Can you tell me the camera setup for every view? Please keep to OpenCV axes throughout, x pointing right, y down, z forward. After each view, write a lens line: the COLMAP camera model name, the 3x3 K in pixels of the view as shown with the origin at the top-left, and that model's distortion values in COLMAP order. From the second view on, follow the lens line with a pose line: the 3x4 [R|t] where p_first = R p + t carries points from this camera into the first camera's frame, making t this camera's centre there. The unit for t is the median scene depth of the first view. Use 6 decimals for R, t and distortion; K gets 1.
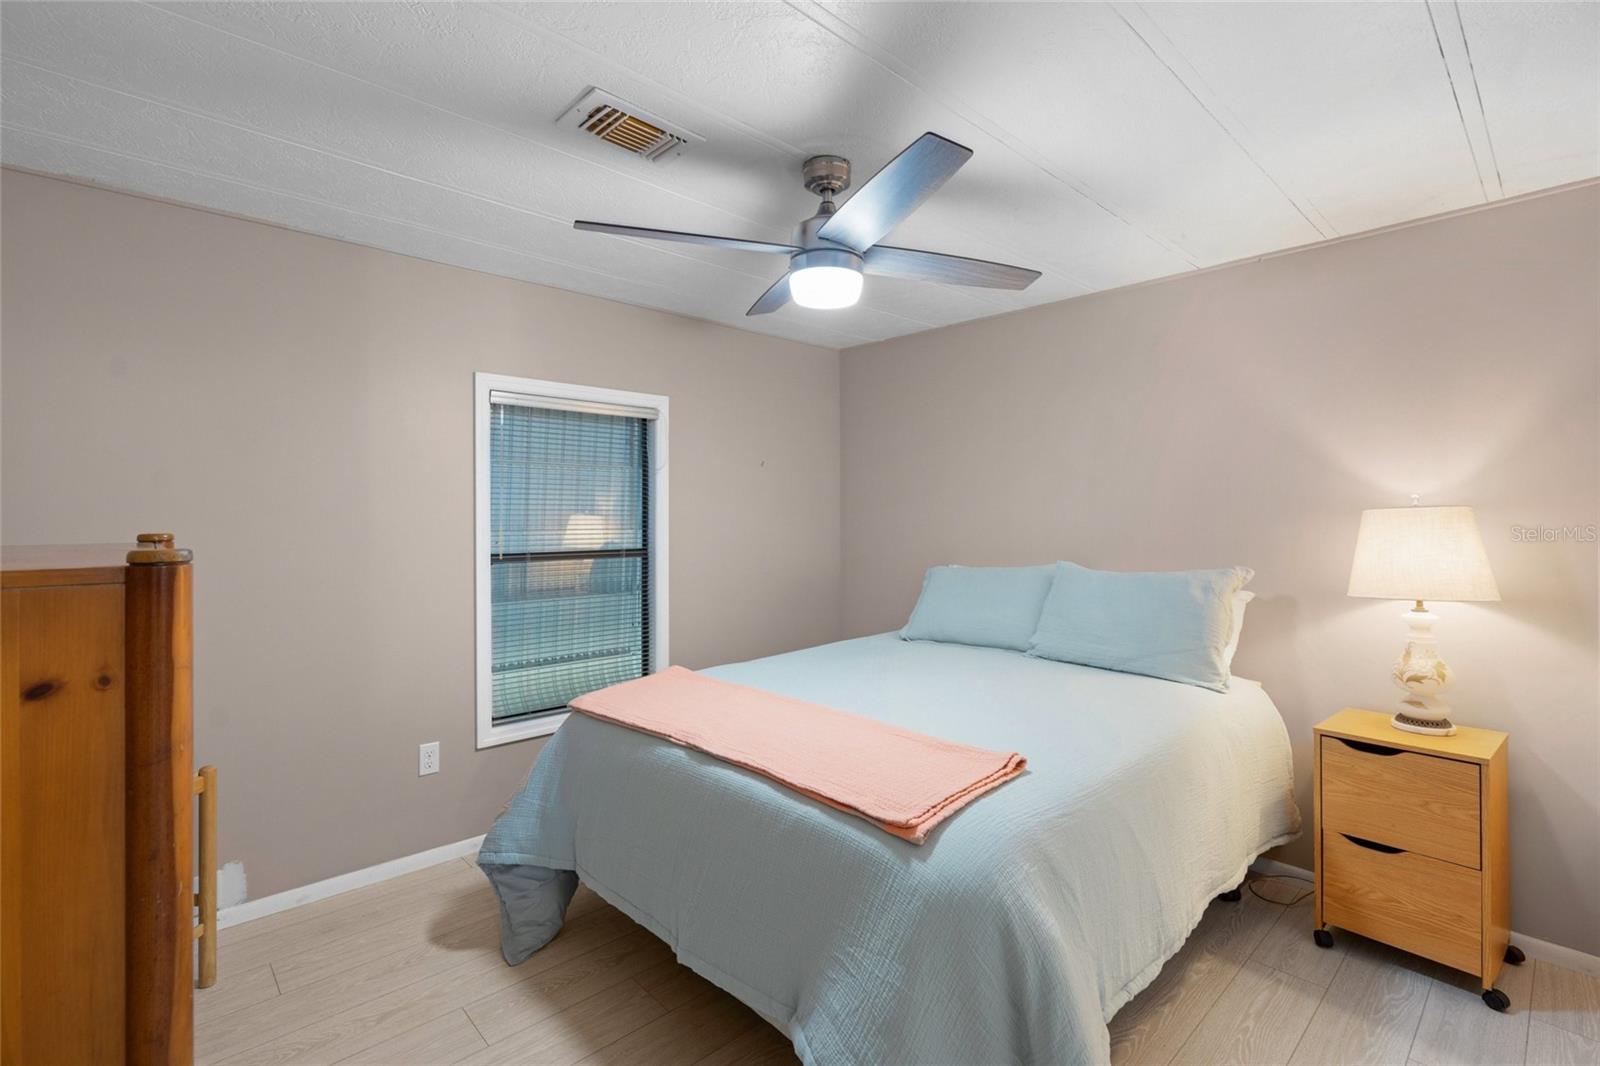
lens RADIAL K [[733.9, 0, 800.5], [0, 733.9, 520.9], [0, 0, 1]] dist [-0.005823, -0.000042]
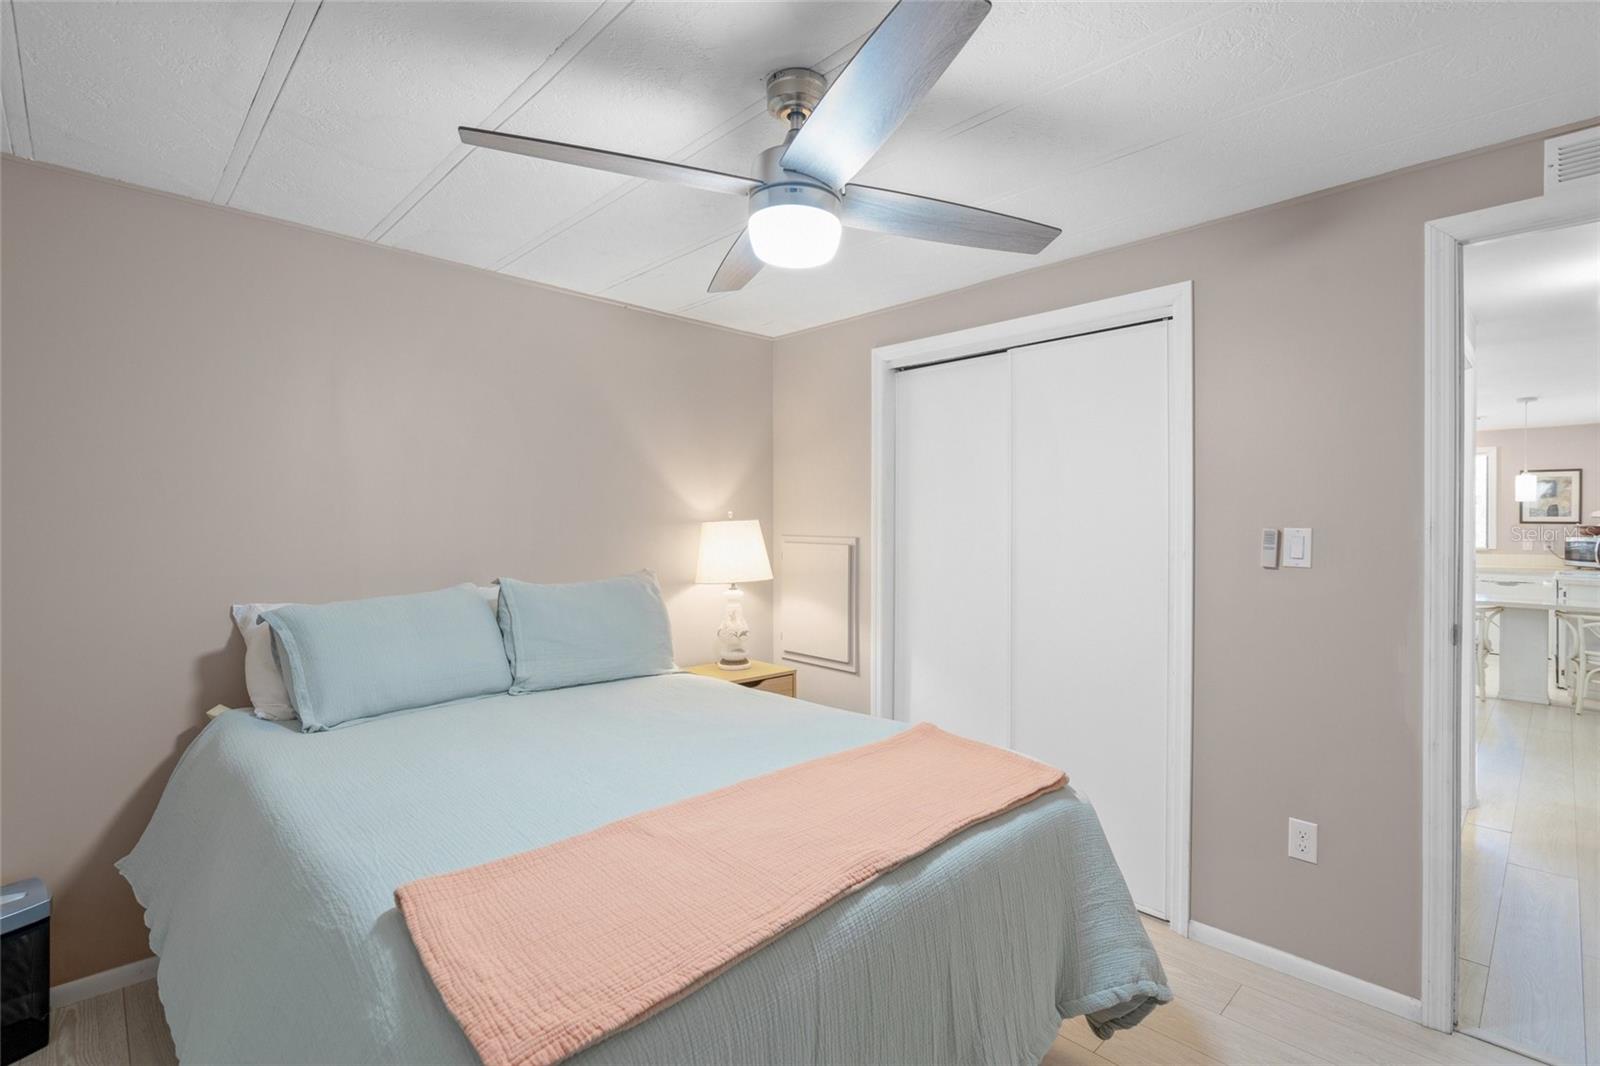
lens RADIAL K [[733.9, 0, 796.5], [0, 733.9, 529.2], [0, 0, 1]] dist [-0.005823, -0.000042]
pose [[-0.012986, -0.005221, 0.999902, -0.785240], [0.001861, 0.999985, 0.005246, -0.010061], [-0.999914, 0.001929, -0.012976, 1.043354]]
